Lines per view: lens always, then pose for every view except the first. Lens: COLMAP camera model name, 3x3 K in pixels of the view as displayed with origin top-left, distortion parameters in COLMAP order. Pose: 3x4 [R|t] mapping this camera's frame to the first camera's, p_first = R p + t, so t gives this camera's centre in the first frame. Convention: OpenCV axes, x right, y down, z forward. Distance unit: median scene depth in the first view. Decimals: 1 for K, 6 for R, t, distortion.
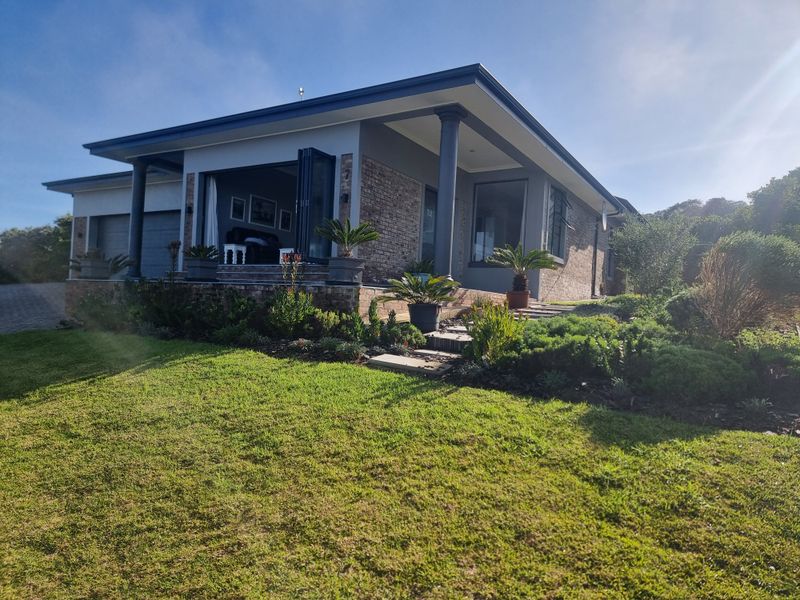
lens RADIAL K [[565.0, 0, 402.8], [0, 565.0, 318.1], [0, 0, 1]] dist [0.090876, -0.072725]
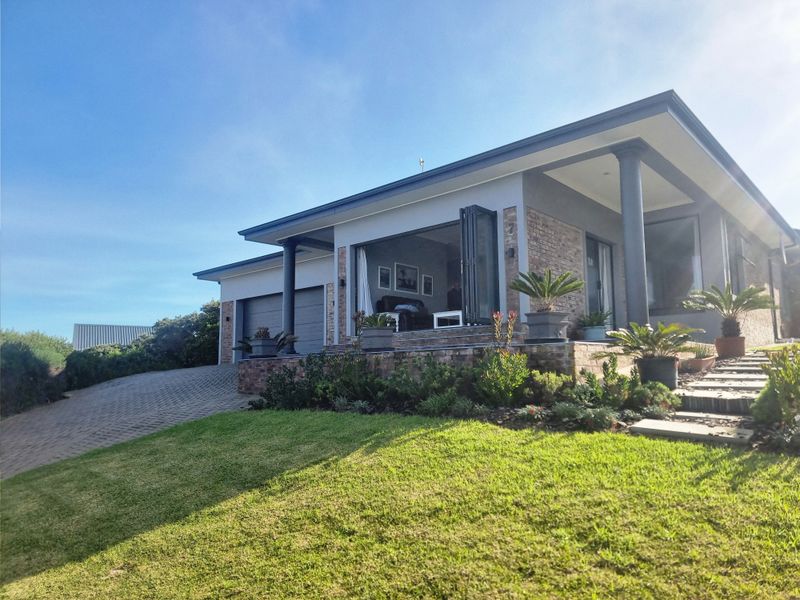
lens RADIAL K [[565.0, 0, 402.8], [0, 565.0, 318.1], [0, 0, 1]] dist [0.090876, -0.072725]
pose [[0.985266, -0.079801, -0.151268, -0.147854], [0.061932, 0.990916, -0.119371, -0.003058], [0.159420, 0.108244, 0.981259, 0.061728]]
